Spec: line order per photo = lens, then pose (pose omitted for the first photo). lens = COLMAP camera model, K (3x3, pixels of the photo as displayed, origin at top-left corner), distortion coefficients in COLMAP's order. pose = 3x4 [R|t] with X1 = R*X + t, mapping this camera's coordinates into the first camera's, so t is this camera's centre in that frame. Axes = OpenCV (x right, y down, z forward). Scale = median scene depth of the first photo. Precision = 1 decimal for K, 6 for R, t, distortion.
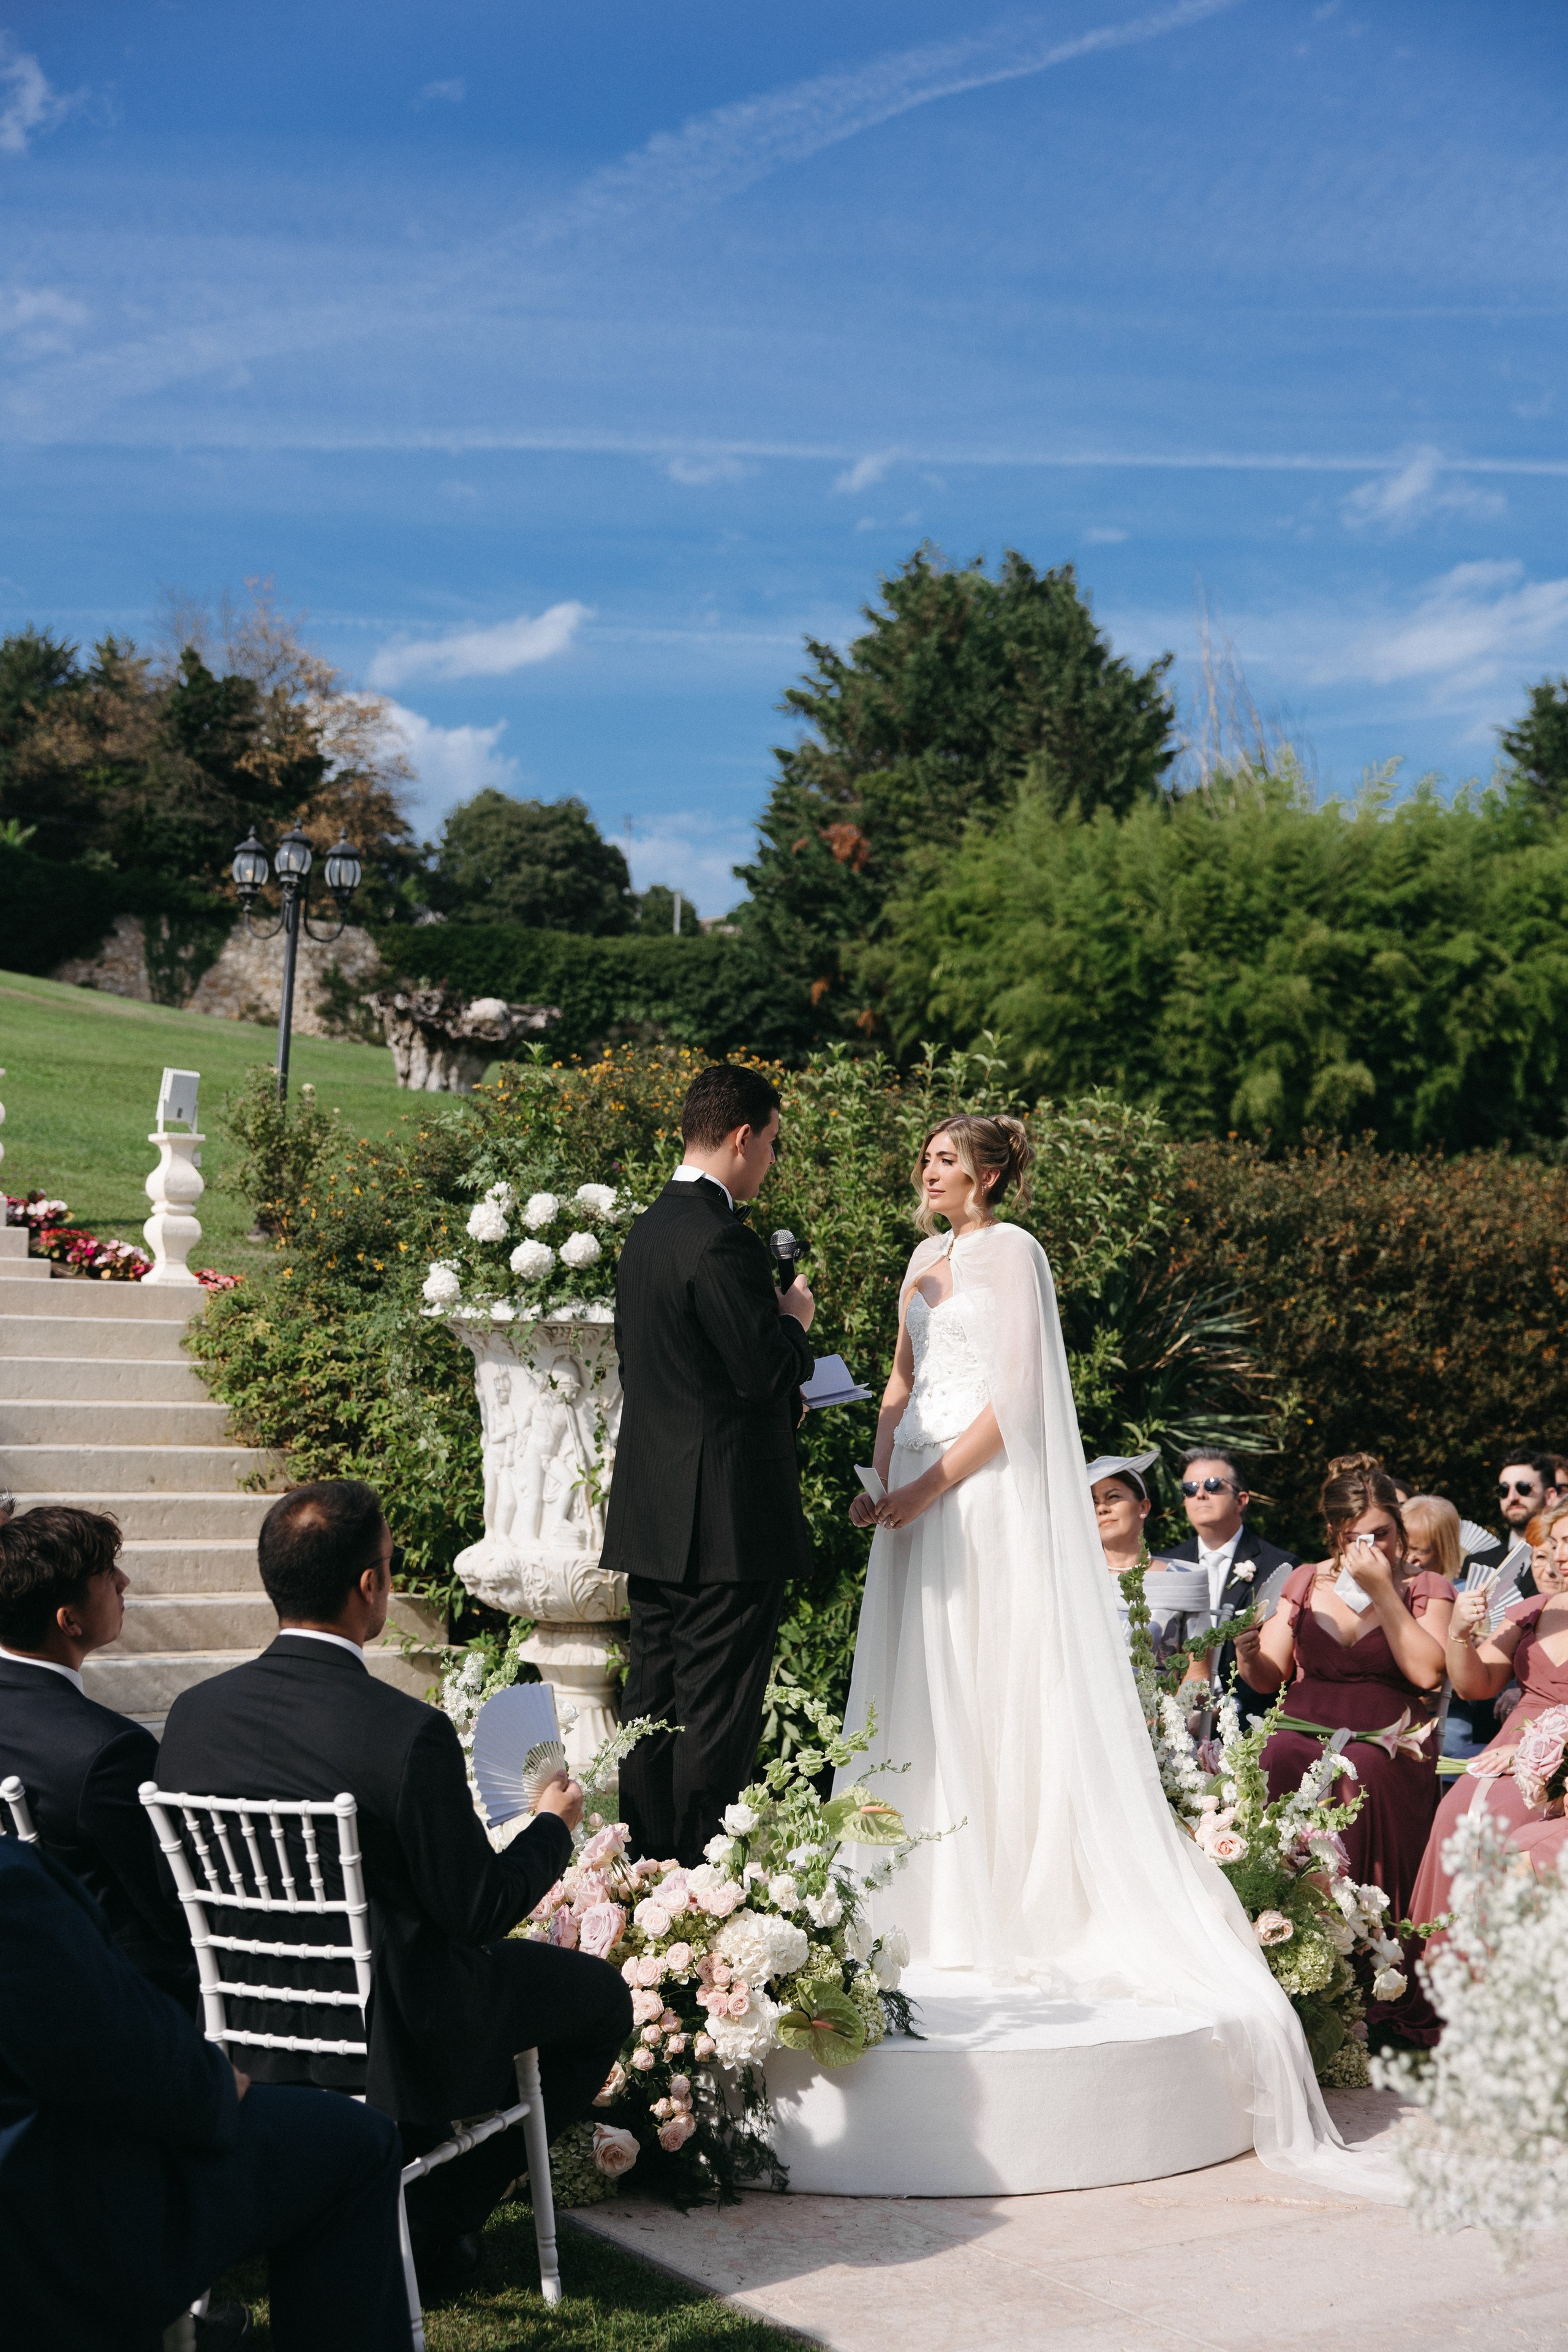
lens RADIAL K [[3066.9, 0, 822.0], [0, 3066.9, 1168.4], [0, 0, 1]] dist [0.012501, 0.000000]
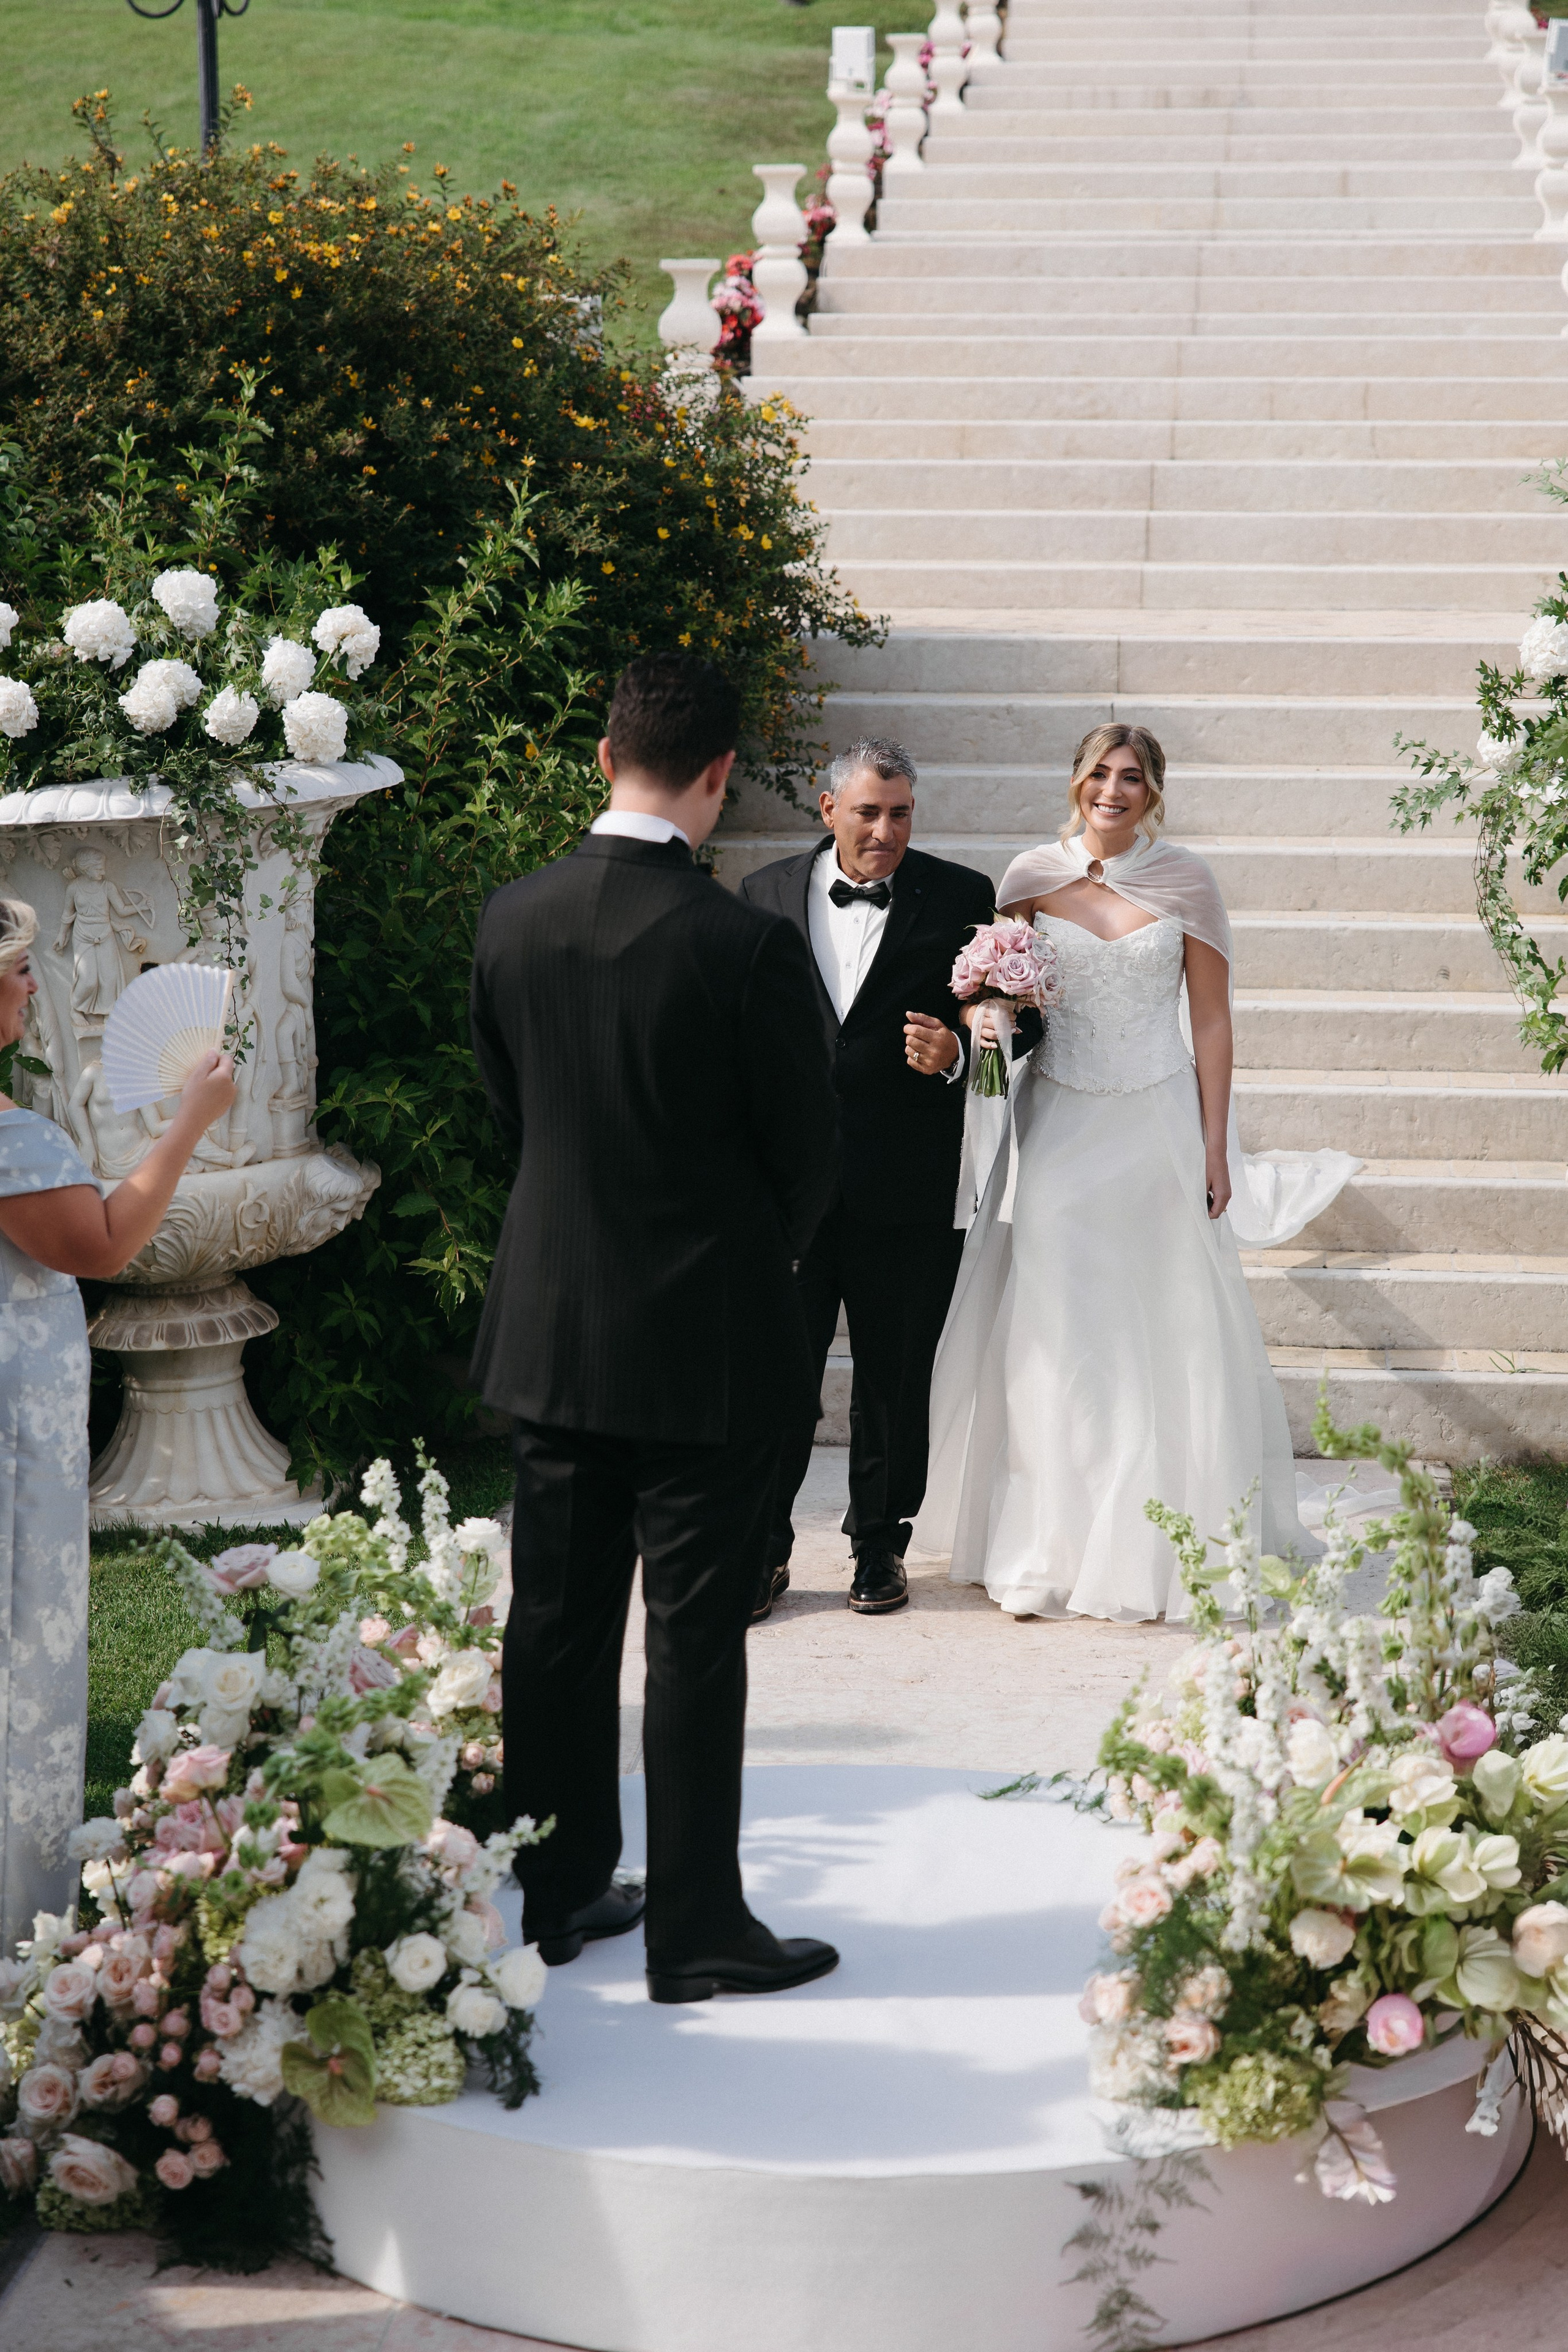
lens RADIAL K [[4923.9, 0, 736.6], [0, 4923.9, 1168.9], [0, 0, 1]] dist [0.049095, 0.000000]
pose [[0.743062, 0.077017, -0.664776, 0.333497], [0.063192, 0.980843, 0.184268, -0.055454], [0.666232, -0.178931, 0.723960, 0.103224]]
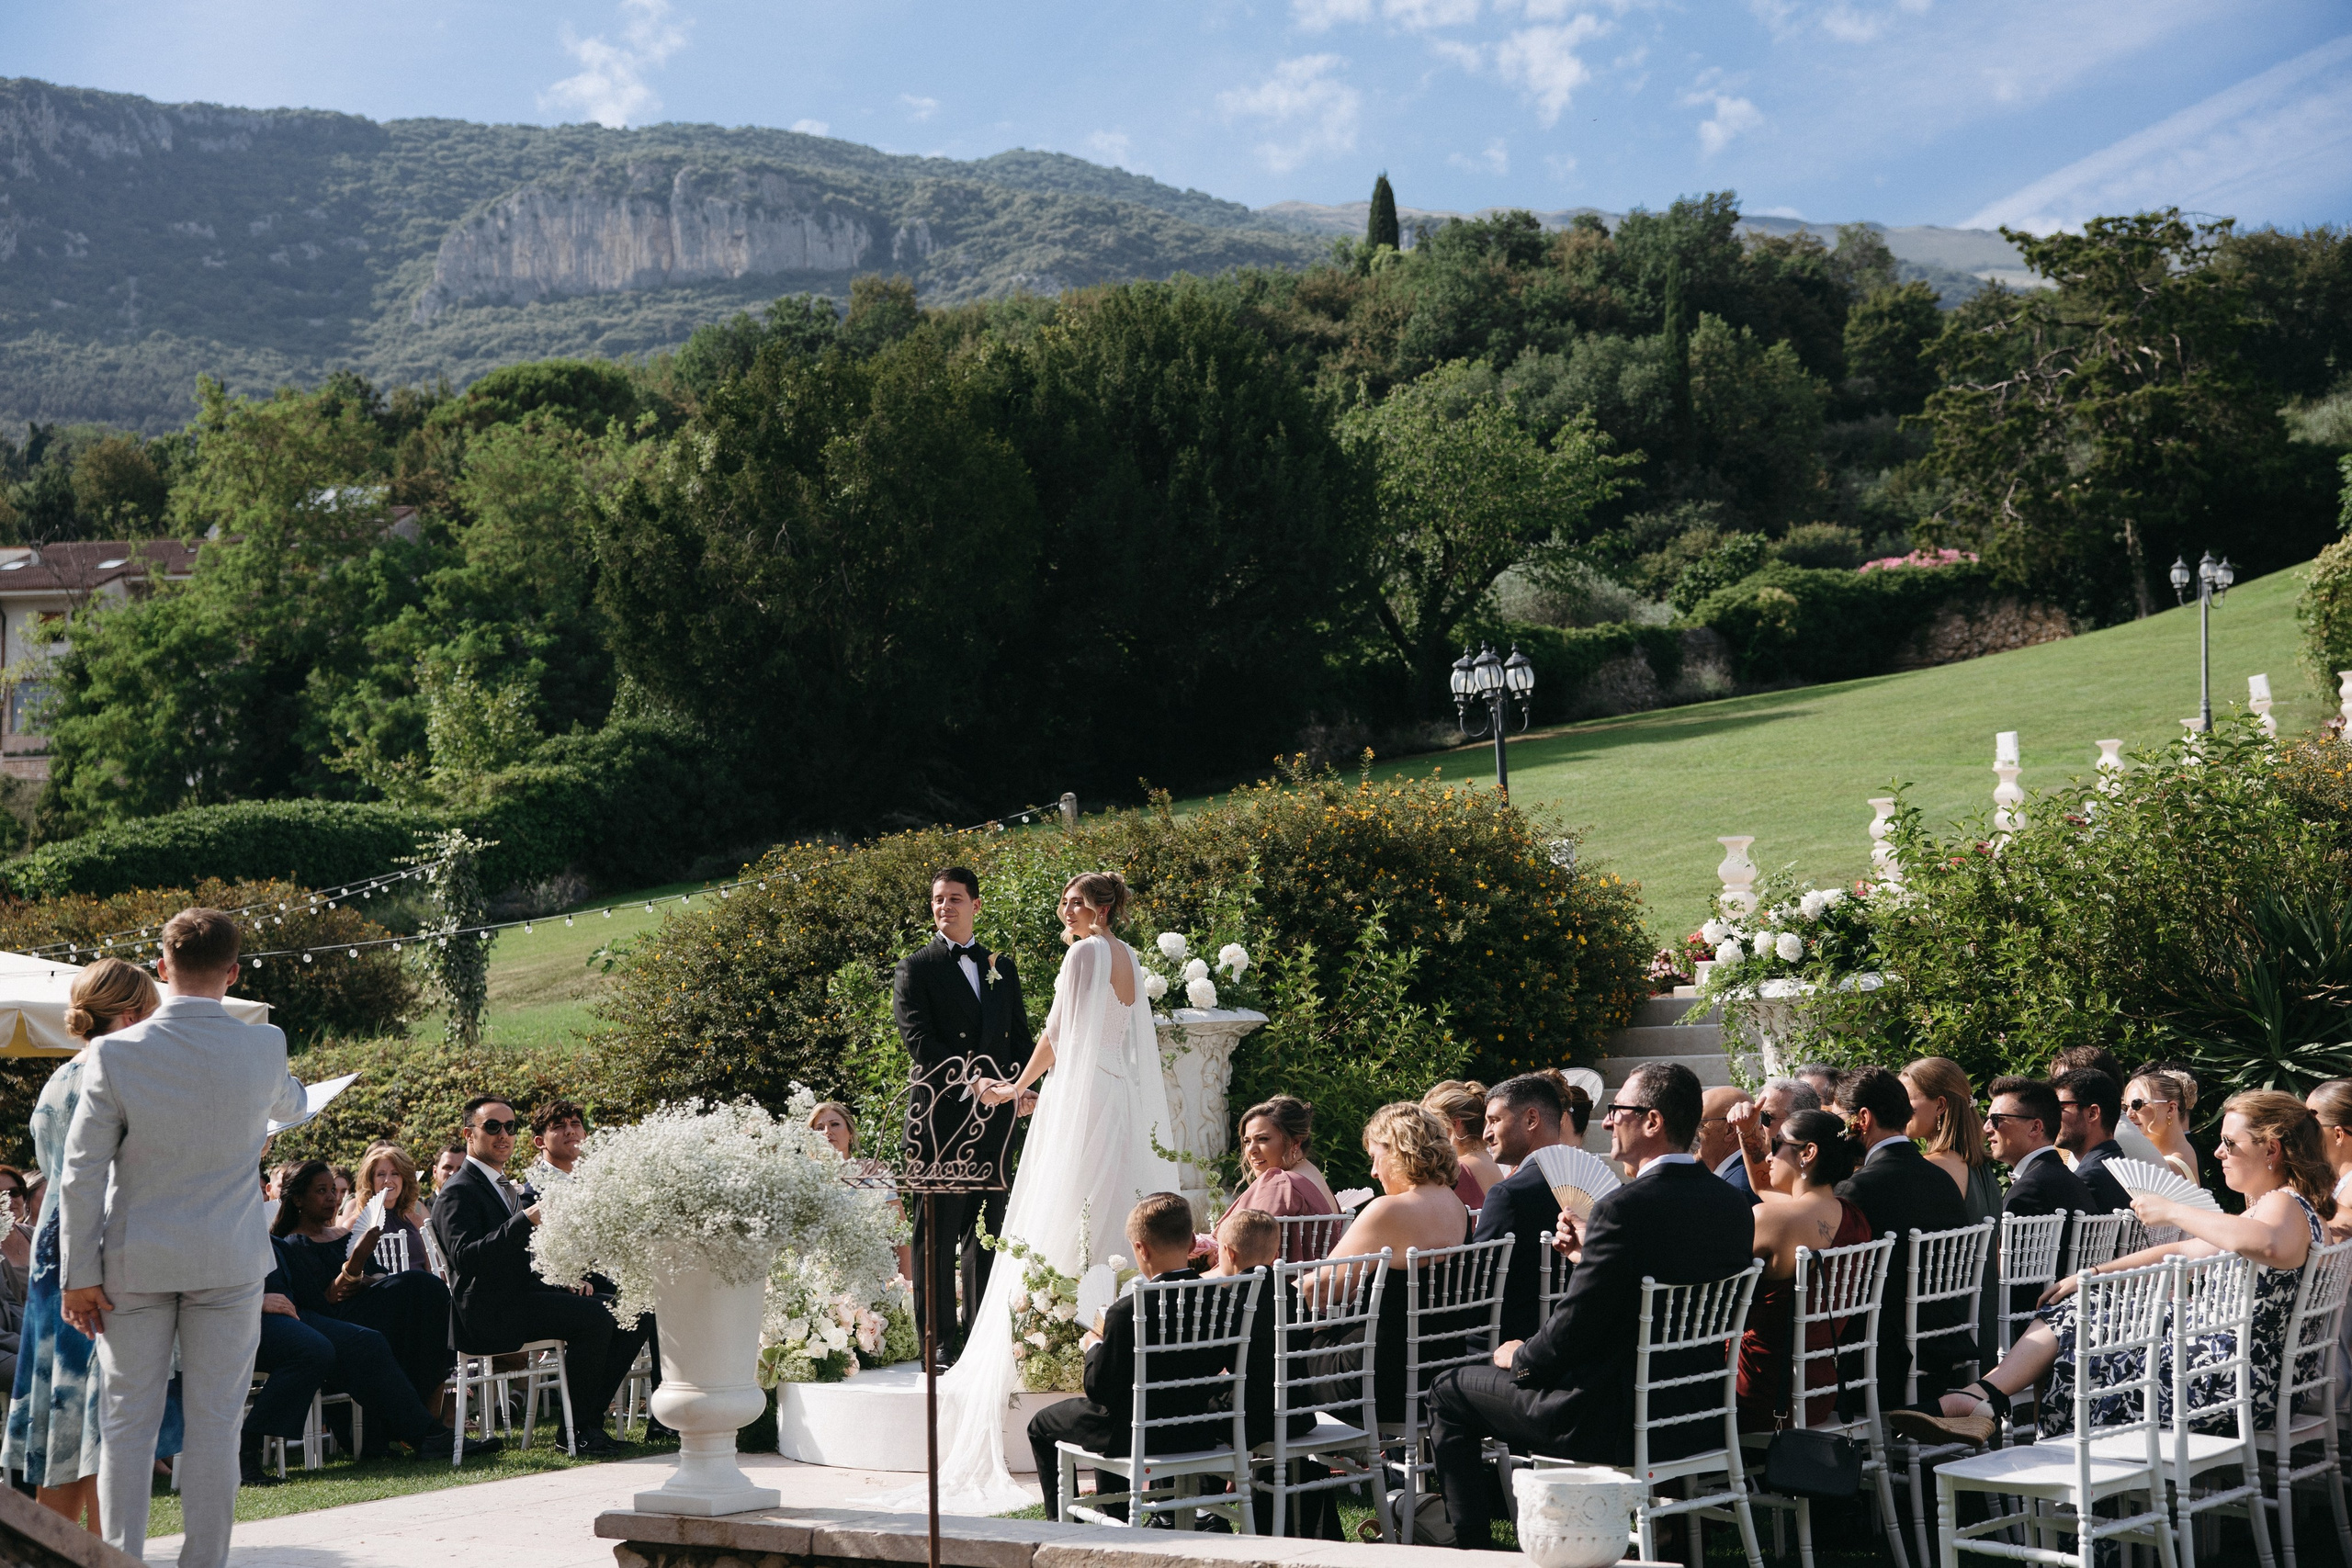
lens RADIAL K [[3250.2, 0, 1111.7], [0, 3250.2, 780.1], [0, 0, 1]] dist [0.003961, 0.000000]
pose [[0.343491, -0.133572, -0.929609, 0.837568], [0.092906, 0.989812, -0.107894, 0.060461], [0.934549, -0.049305, 0.352401, 0.194522]]
